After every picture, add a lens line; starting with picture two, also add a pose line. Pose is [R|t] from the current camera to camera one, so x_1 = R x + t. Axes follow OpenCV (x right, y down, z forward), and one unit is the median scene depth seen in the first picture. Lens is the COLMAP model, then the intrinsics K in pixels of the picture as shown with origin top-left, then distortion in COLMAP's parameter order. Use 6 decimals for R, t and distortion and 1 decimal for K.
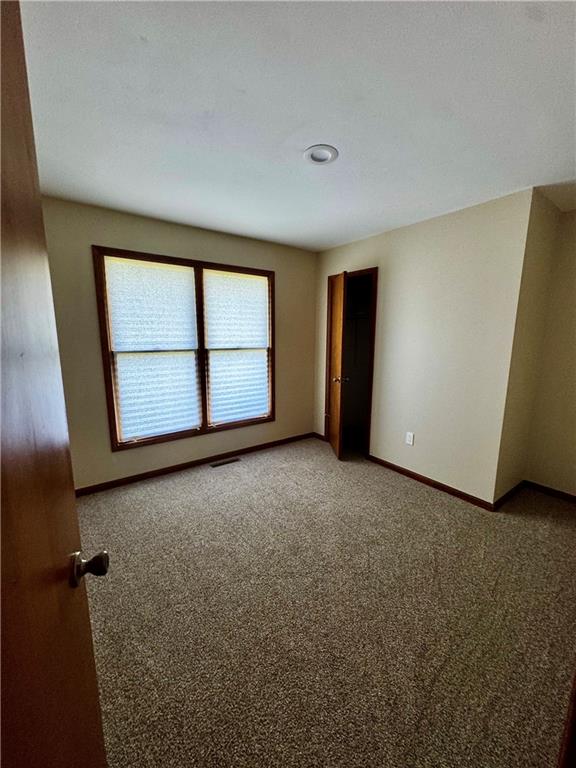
lens RADIAL K [[302.9, 0, 285.9], [0, 302.9, 385.9], [0, 0, 1]] dist [-0.002543, 0.000444]
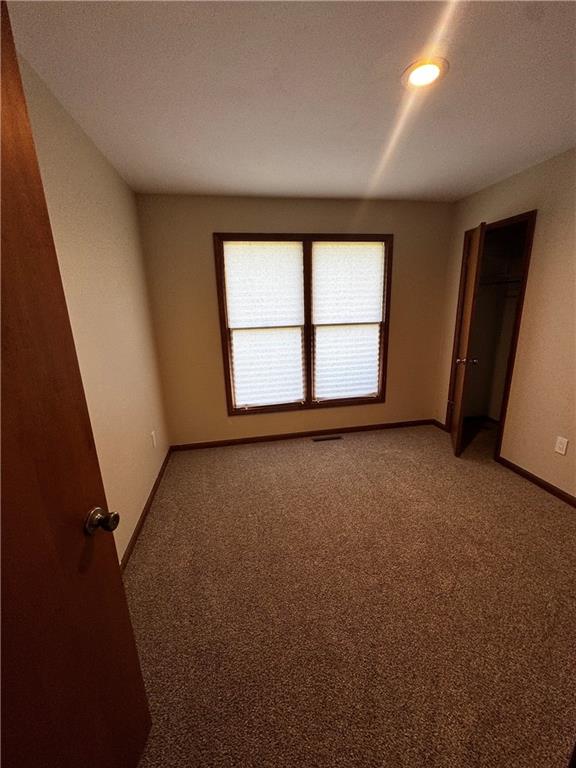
lens RADIAL K [[302.9, 0, 291.7], [0, 302.9, 383.8], [0, 0, 1]] dist [-0.002543, 0.000444]
pose [[0.902504, 0.077406, -0.423669, 0.115534], [-0.039551, 0.994455, 0.097438, -0.023774], [0.428862, -0.071182, 0.900561, 0.059298]]
